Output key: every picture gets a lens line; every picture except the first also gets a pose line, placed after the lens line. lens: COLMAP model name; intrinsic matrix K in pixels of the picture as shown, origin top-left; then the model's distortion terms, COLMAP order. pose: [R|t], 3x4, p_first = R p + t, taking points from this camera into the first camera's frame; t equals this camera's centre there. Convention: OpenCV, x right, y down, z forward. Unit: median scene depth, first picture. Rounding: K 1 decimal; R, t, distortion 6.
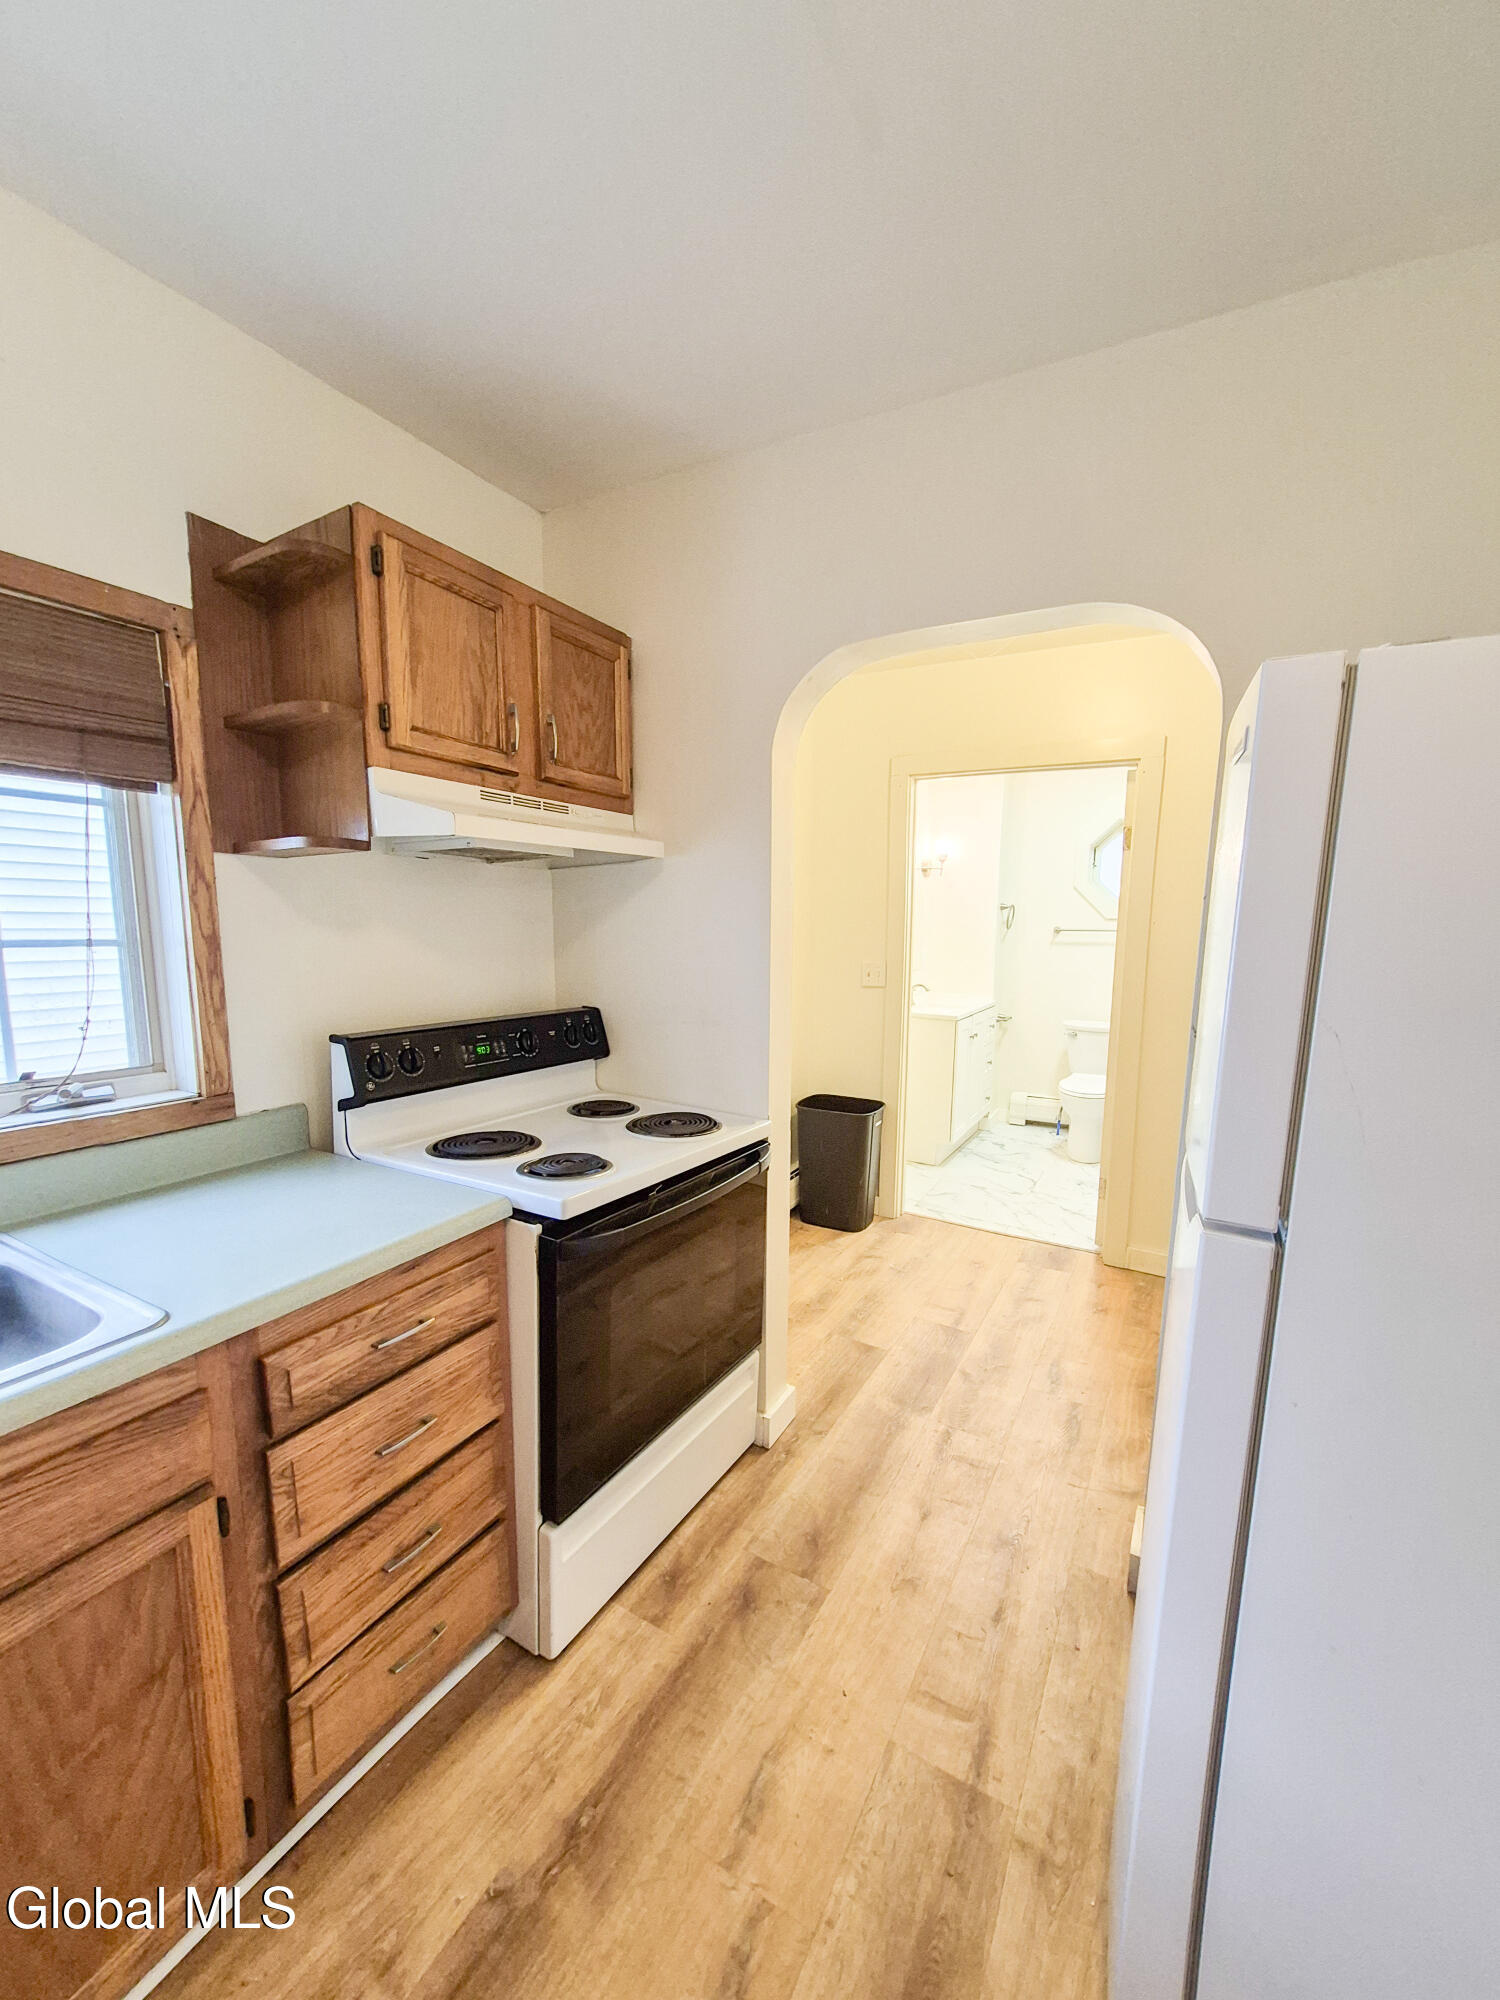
lens RADIAL K [[798.2, 0, 770.1], [0, 798.2, 1029.5], [0, 0, 1]] dist [0.000091, -0.001333]
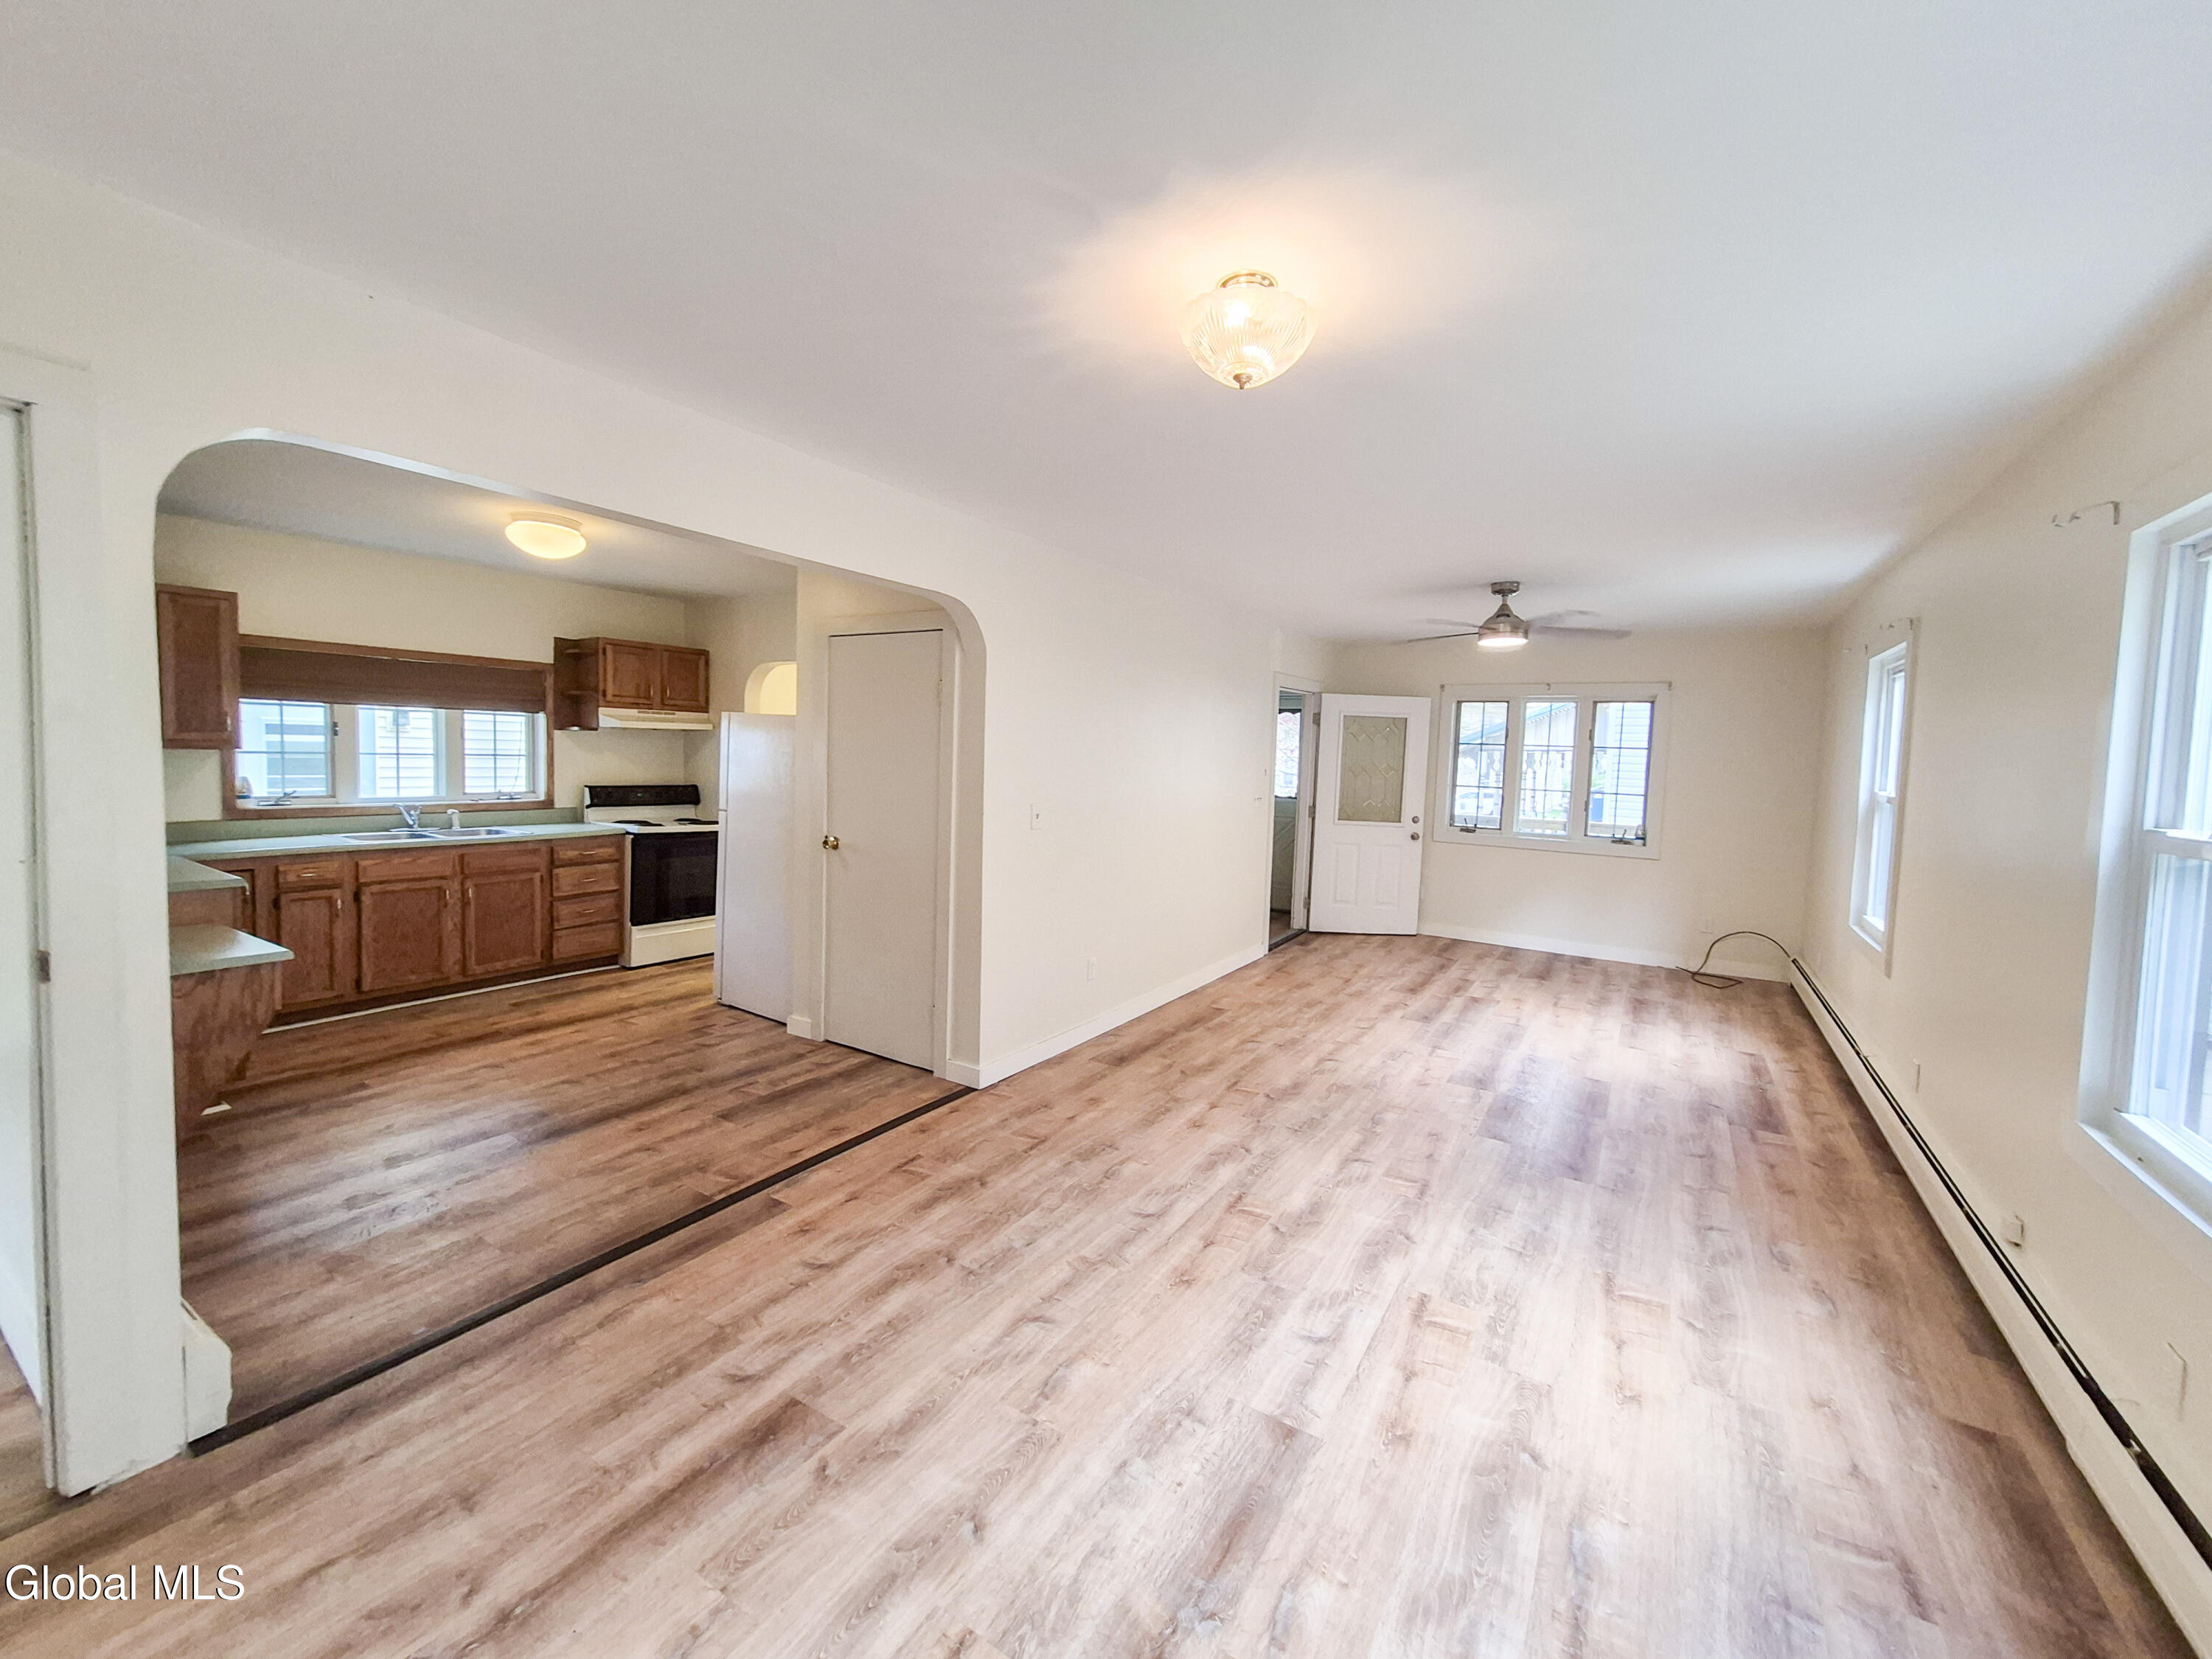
lens RADIAL K [[882.8, 0, 1115.0], [0, 882.8, 804.3], [0, 0, 1]] dist [0.000091, -0.001333]
pose [[0.998416, 0.018086, -0.053271, 1.932161], [-0.022875, 0.995614, -0.090711, 0.386939], [0.051397, 0.091786, 0.994451, -2.639940]]
